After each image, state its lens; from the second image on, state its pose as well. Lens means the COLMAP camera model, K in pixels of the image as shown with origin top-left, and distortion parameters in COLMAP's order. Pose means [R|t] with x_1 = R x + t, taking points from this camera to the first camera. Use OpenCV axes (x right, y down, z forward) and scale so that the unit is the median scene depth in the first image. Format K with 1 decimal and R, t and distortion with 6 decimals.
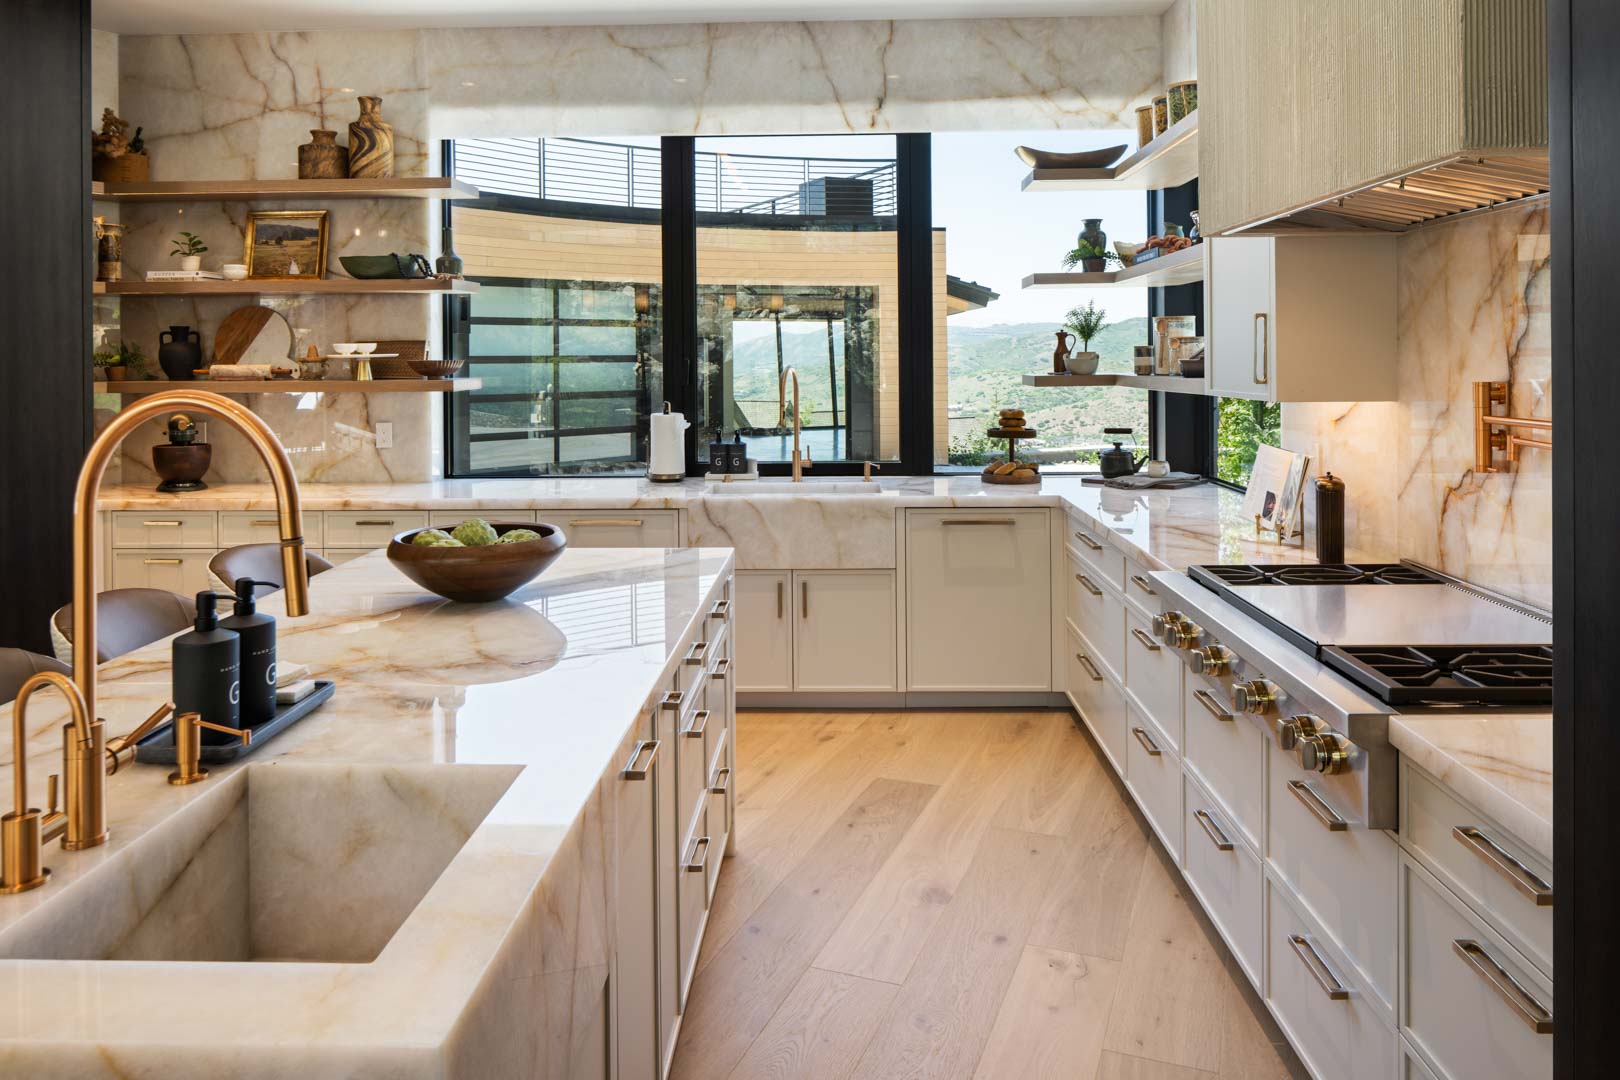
lens RADIAL K [[1127.1, 0, 810.8], [0, 1127.1, 352.7], [0, 0, 1]] dist [-0.001046, 0.000599]
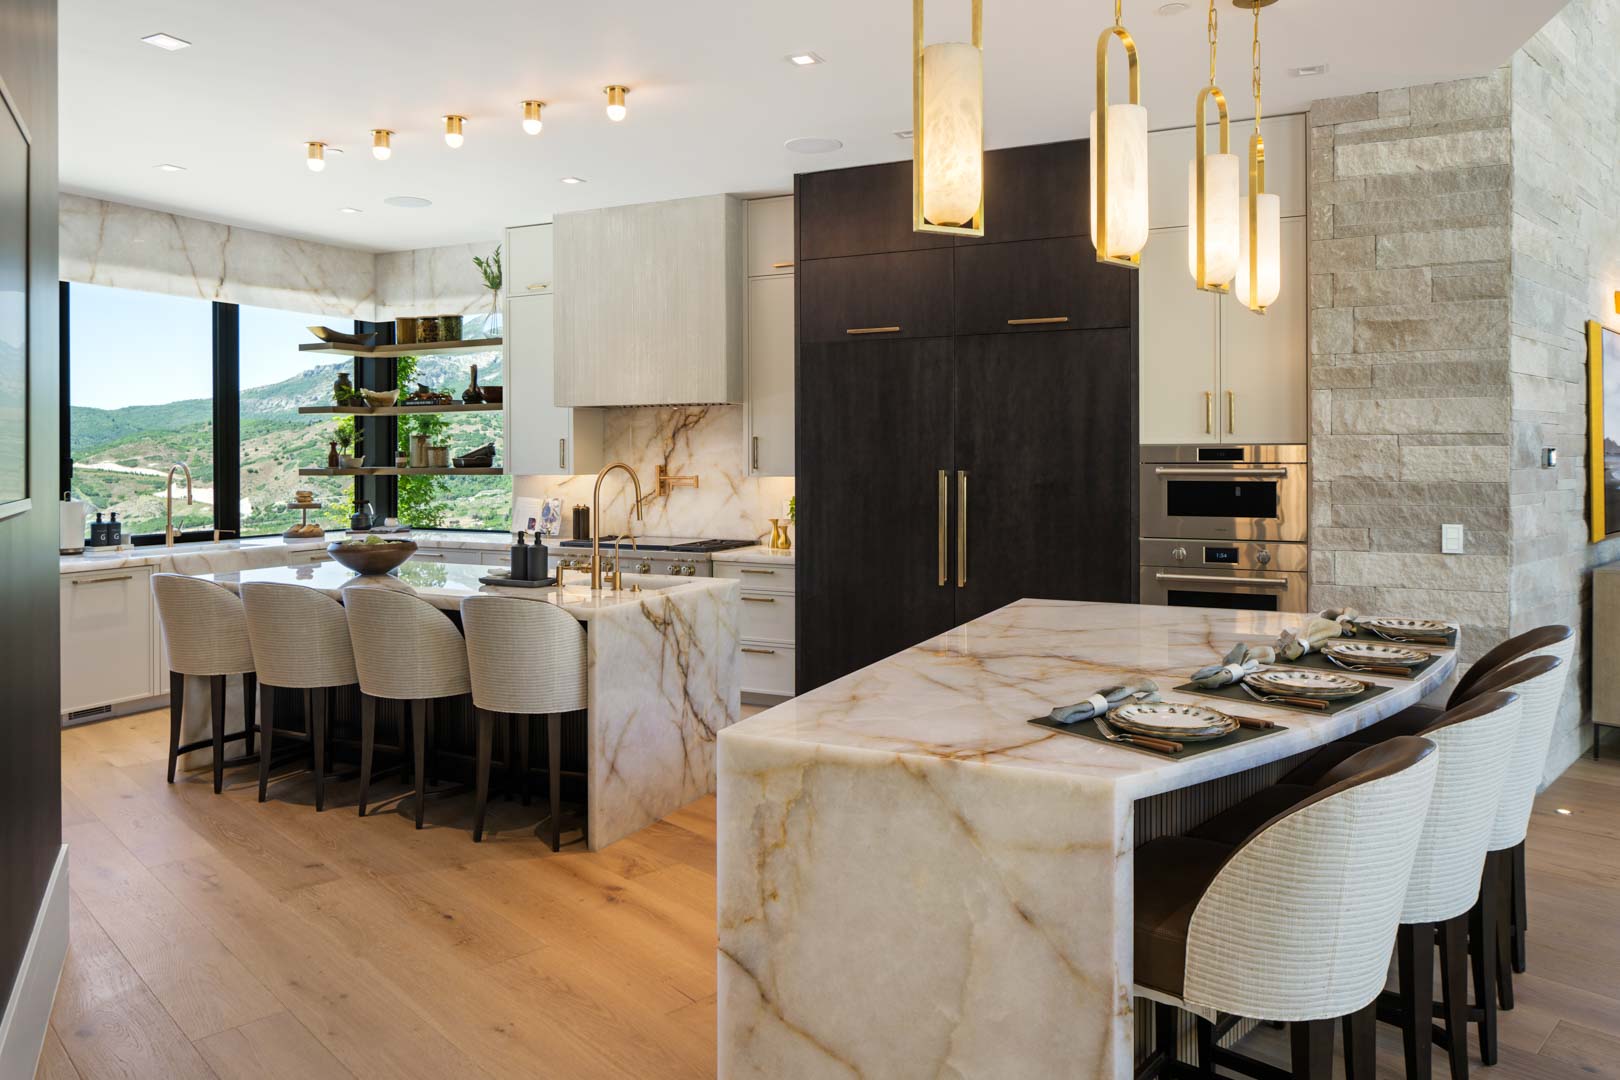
lens RADIAL K [[1098.5, 0, 810.5], [0, 1098.5, 457.0], [0, 0, 1]] dist [-0.003839, -0.002097]
pose [[0.415189, 0.004351, 0.909725, -0.905678], [-0.002655, 0.999990, -0.003571, 0.006717], [-0.909731, -0.000933, 0.415196, -0.271002]]
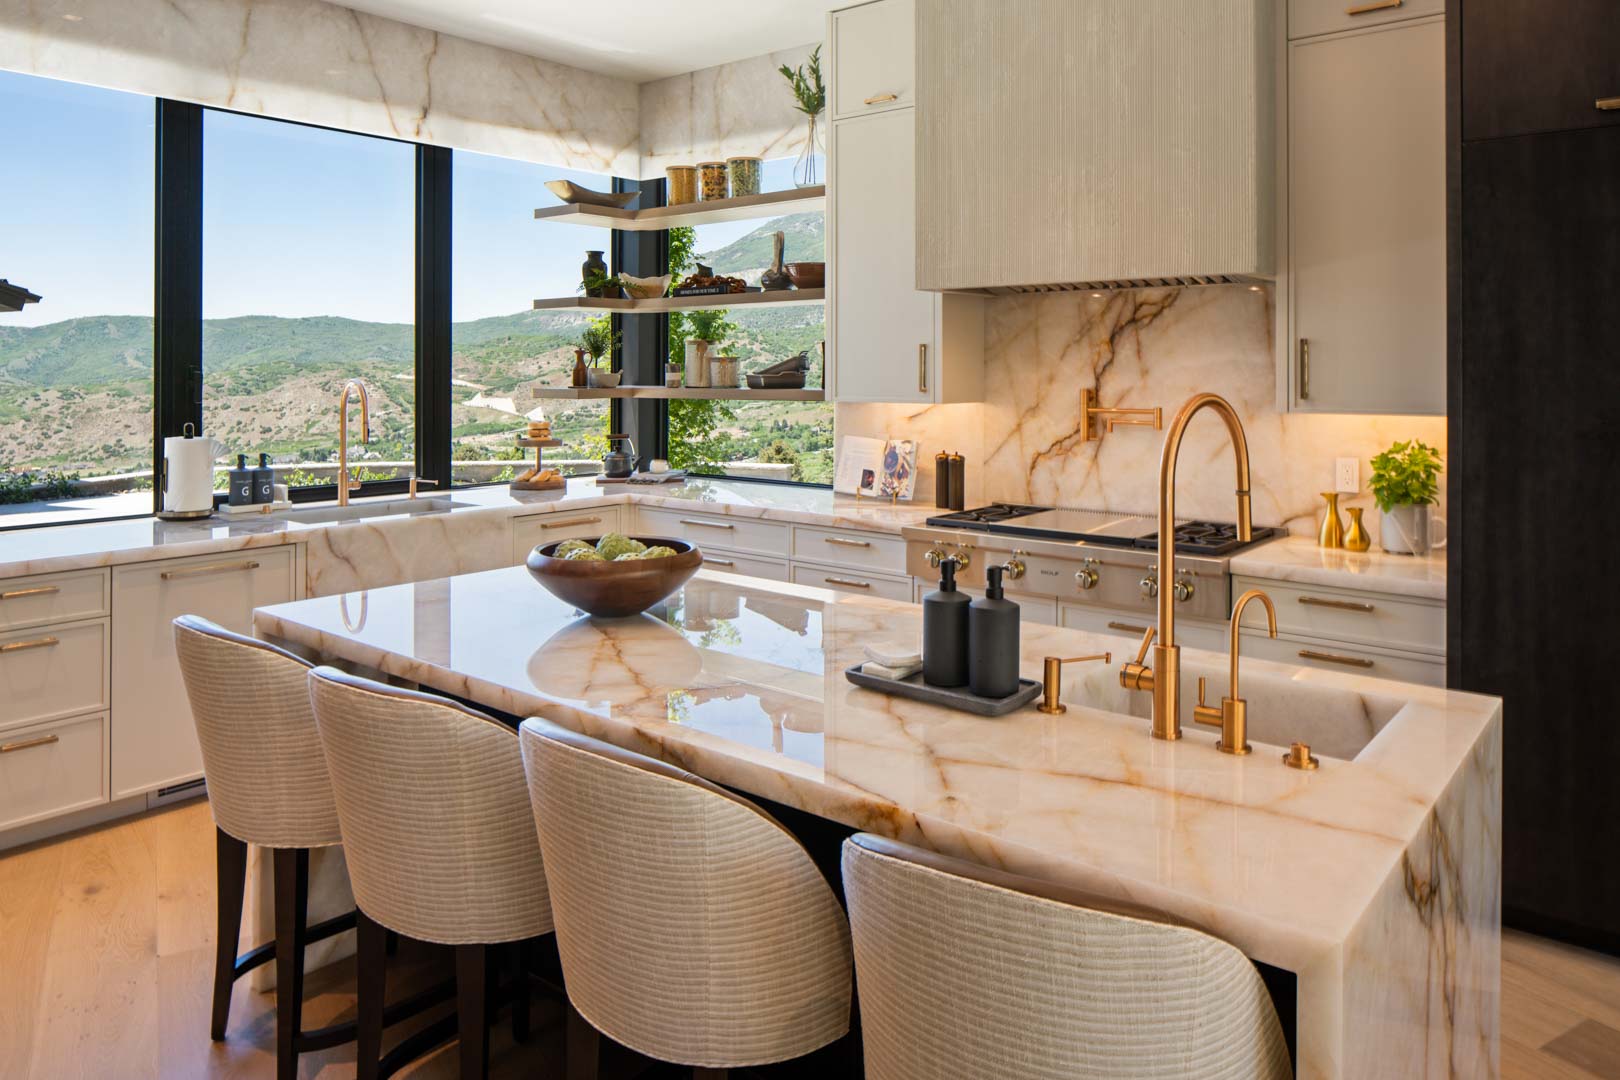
lens RADIAL K [[1113.3, 0, 815.9], [0, 1113.3, 365.8], [0, 0, 1]] dist [-0.002429, -0.001031]
pose [[0.612758, 0.011480, 0.790187, -0.495052], [-0.009031, 0.999931, -0.007525, 0.003444], [-0.790219, -0.002525, 0.612819, 0.136313]]
